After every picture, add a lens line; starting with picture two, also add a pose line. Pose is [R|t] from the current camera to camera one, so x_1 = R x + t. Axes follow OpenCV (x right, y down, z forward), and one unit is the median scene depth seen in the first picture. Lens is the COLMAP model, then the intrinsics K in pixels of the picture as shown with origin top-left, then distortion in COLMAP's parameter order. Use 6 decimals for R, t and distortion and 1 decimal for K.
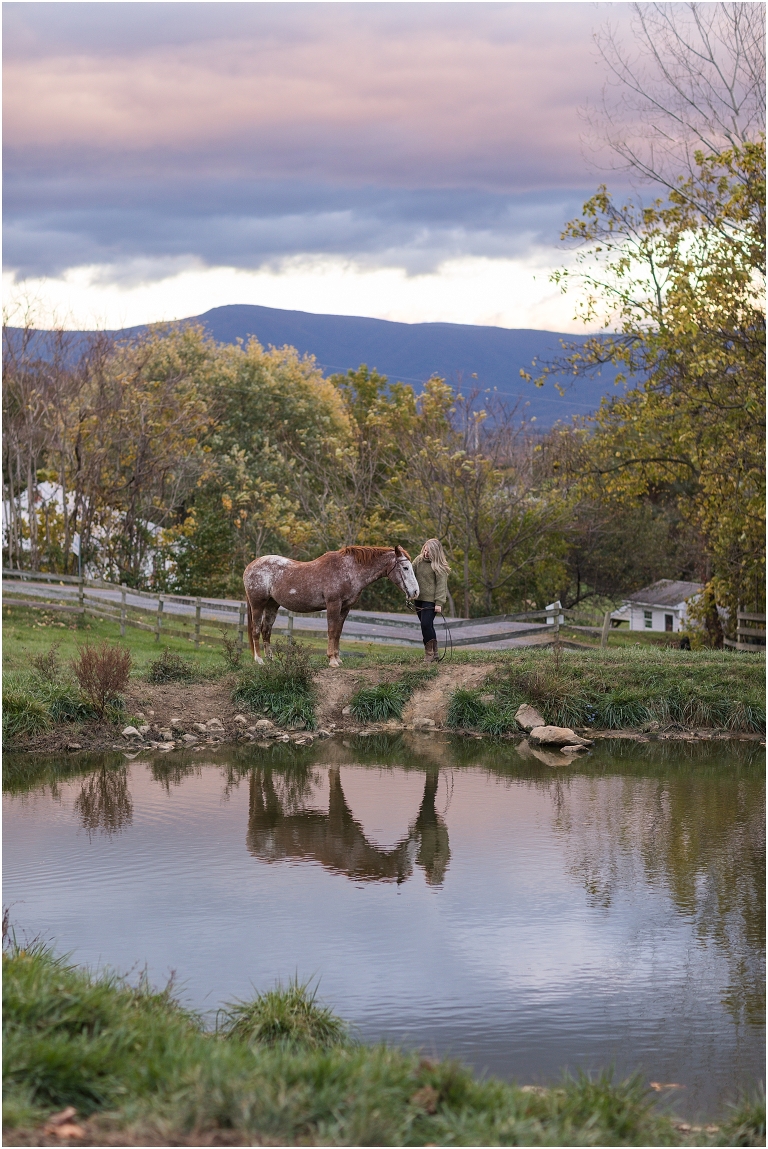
lens RADIAL K [[2899.9, 0, 384.0], [0, 2899.9, 574.5], [0, 0, 1]] dist [-0.549137, -0.550776]
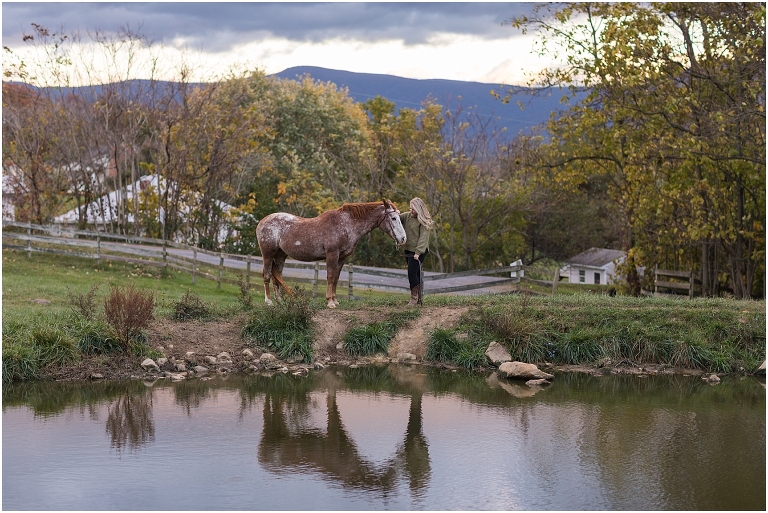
lens RADIAL K [[1938.3, 0, 384.0], [0, 1938.3, 256.5], [0, 0, 1]] dist [-0.549137, -0.550776]
pose [[0.999937, 0.007508, -0.008371, 0.010312], [-0.007465, 0.999959, 0.005141, 0.006843], [0.008409, -0.005078, 0.999952, 0.215809]]
